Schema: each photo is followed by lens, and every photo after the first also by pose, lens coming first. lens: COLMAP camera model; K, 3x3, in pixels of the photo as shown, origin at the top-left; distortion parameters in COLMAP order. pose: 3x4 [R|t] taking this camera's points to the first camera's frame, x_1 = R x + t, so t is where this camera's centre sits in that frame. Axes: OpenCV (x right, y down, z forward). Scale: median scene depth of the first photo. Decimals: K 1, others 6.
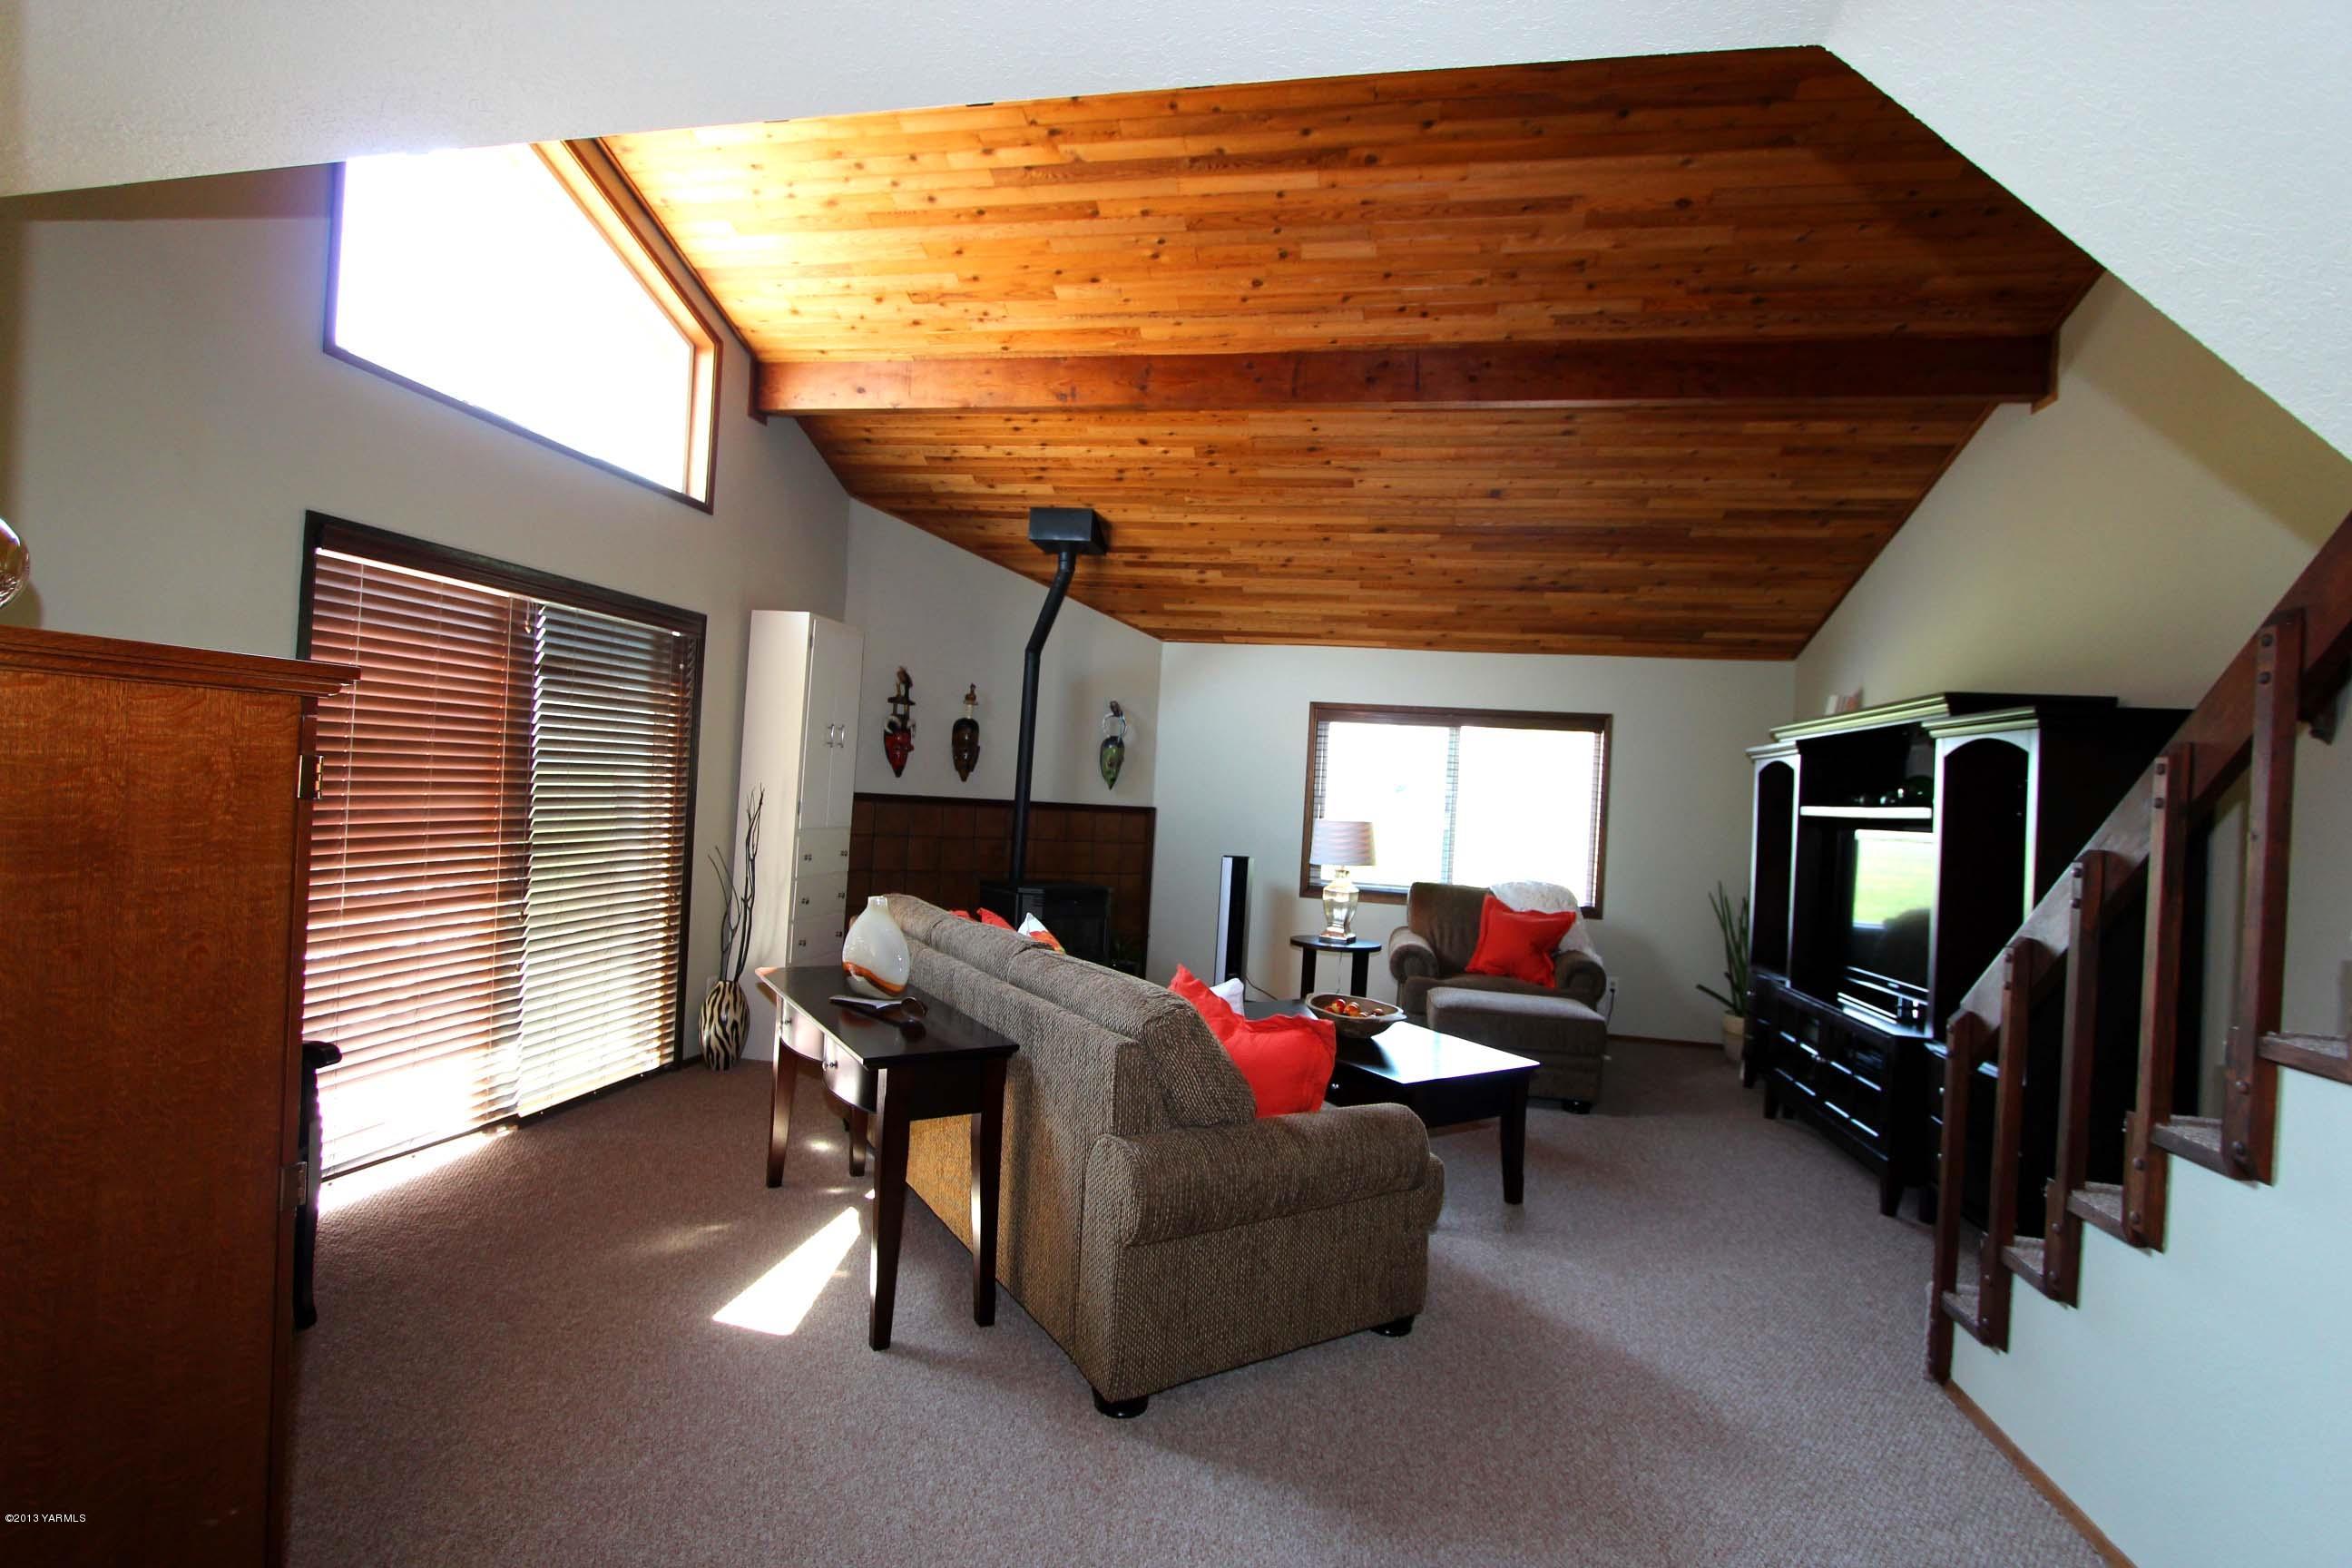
lens RADIAL K [[1049.3, 0, 1176.0], [0, 1049.3, 784.0], [0, 0, 1]] dist [-0.047821, 0.000107]
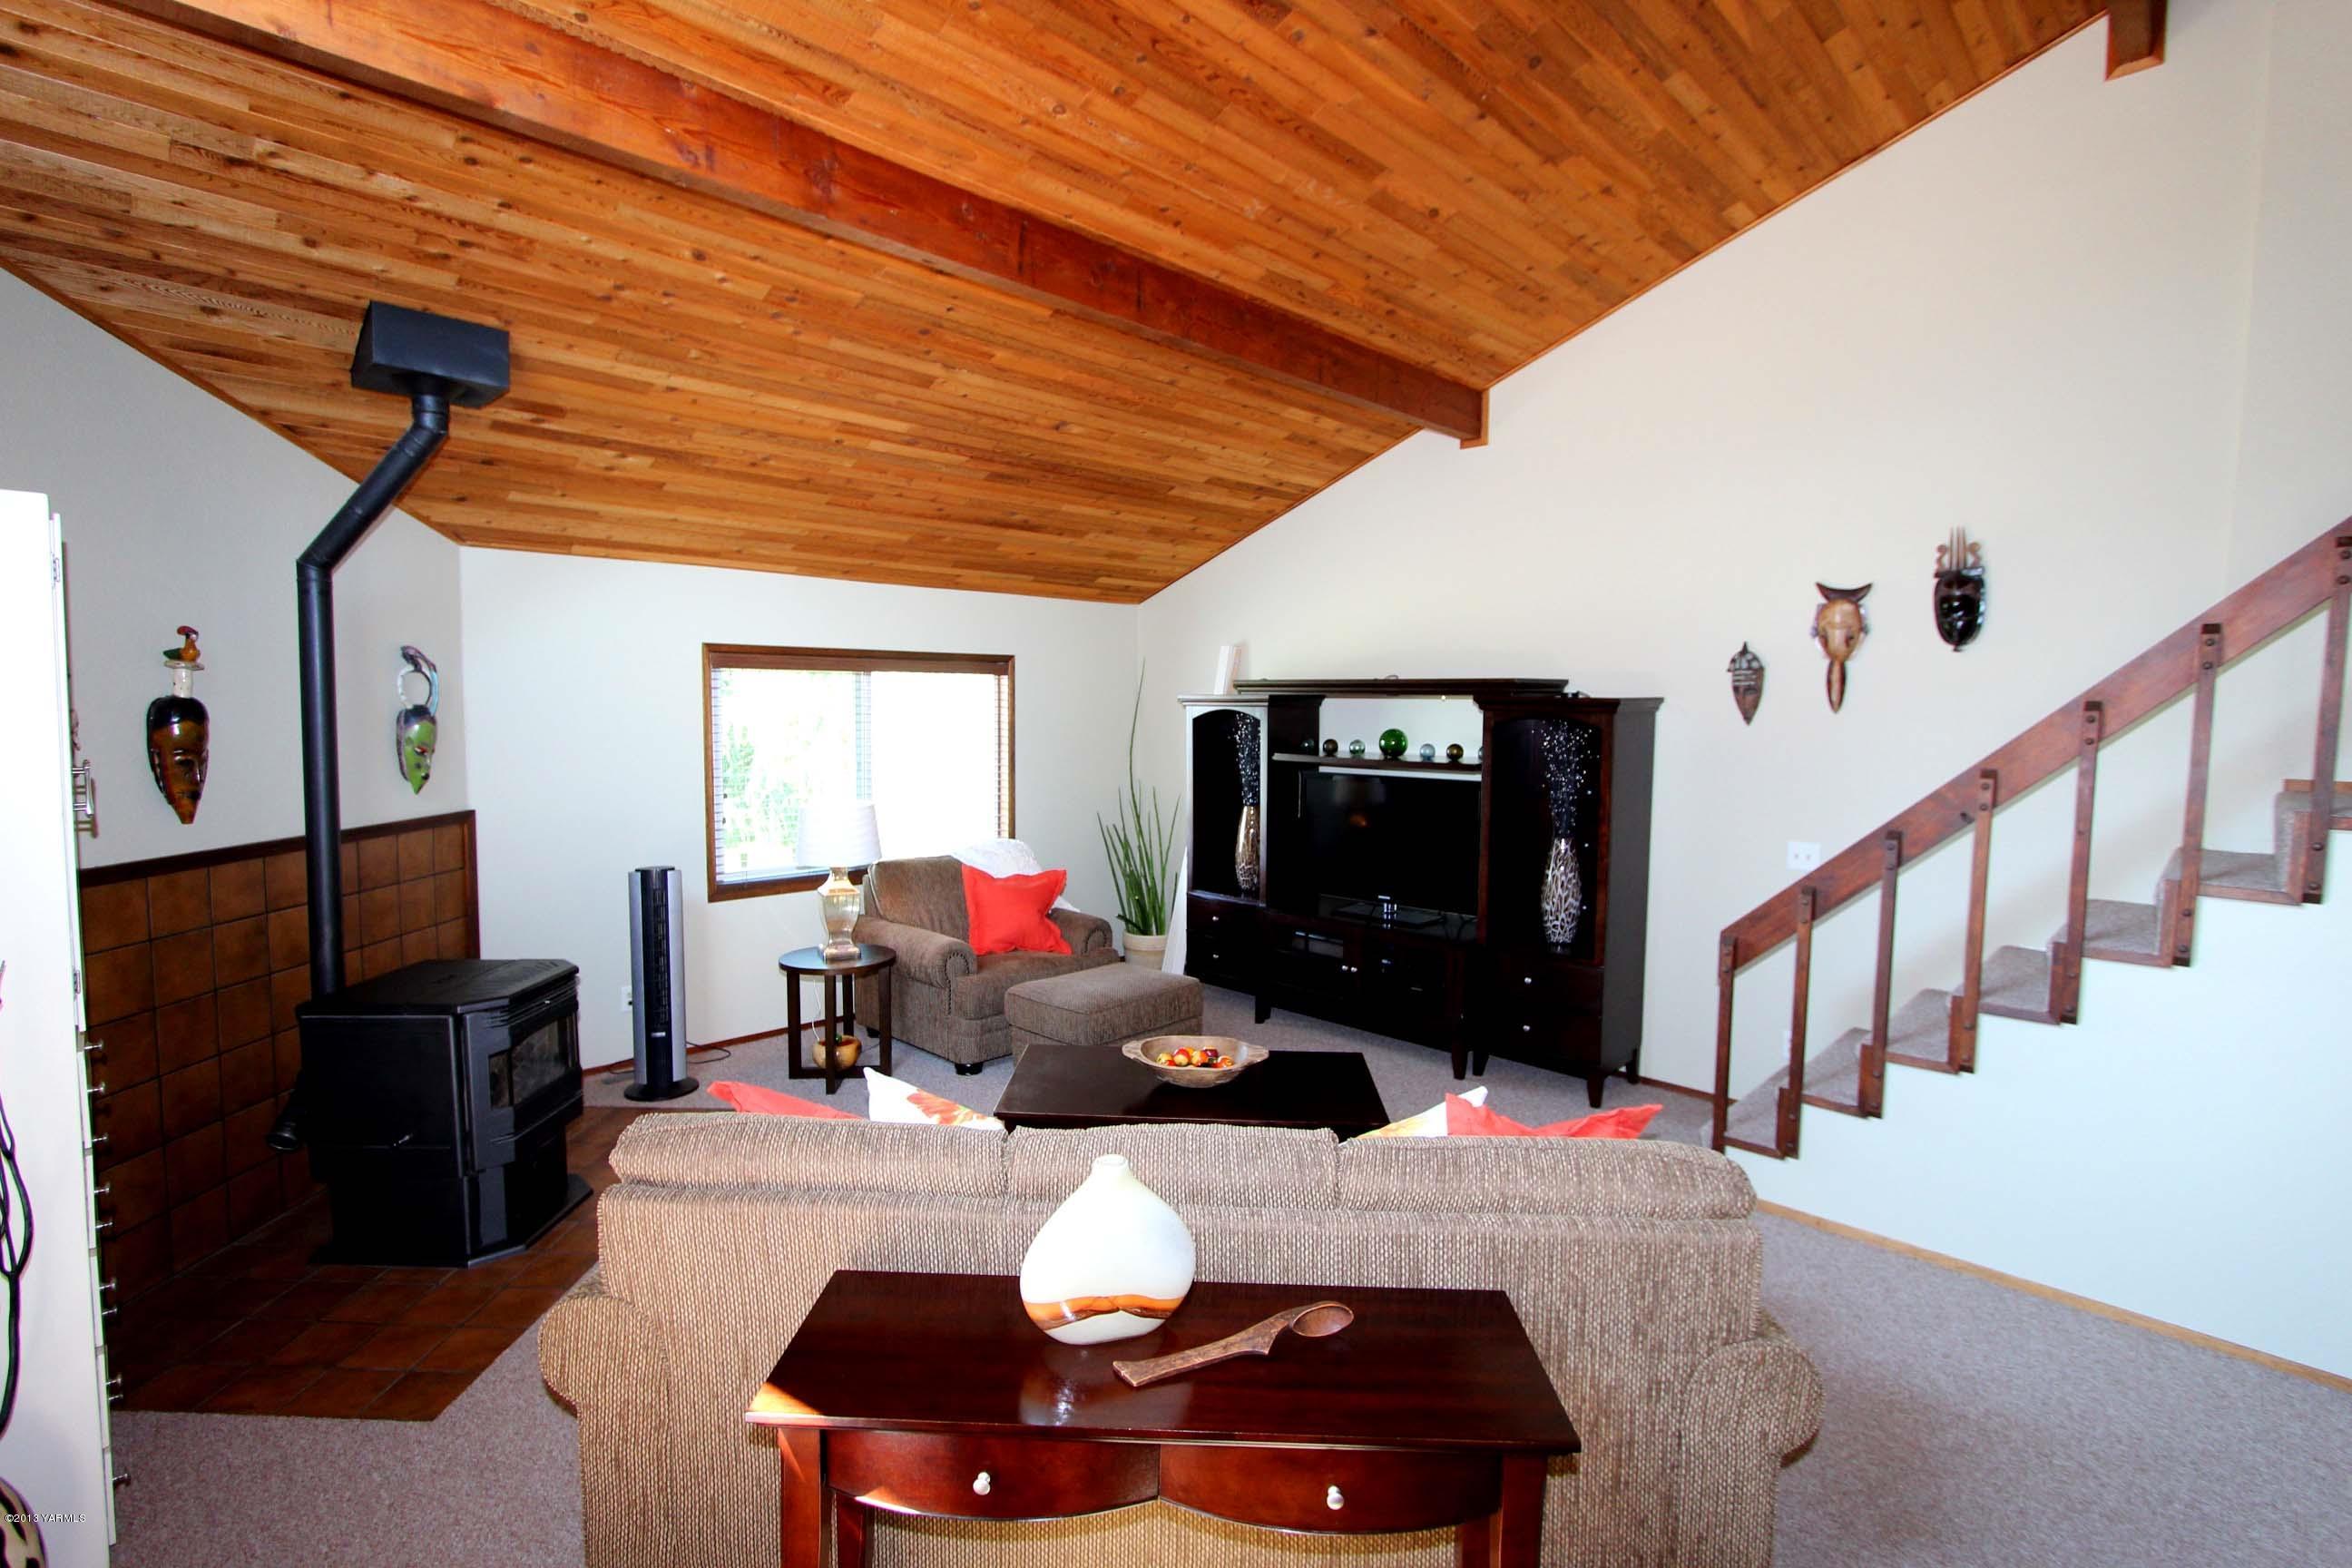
lens RADIAL K [[1065.9, 0, 1176.0], [0, 1065.9, 784.0], [0, 0, 1]] dist [-0.025373, 0.000493]
pose [[0.571230, -0.113310, 0.812931, -0.352665], [0.016743, 0.991828, 0.126480, -0.079996], [-0.820619, -0.058638, 0.568459, 0.342748]]
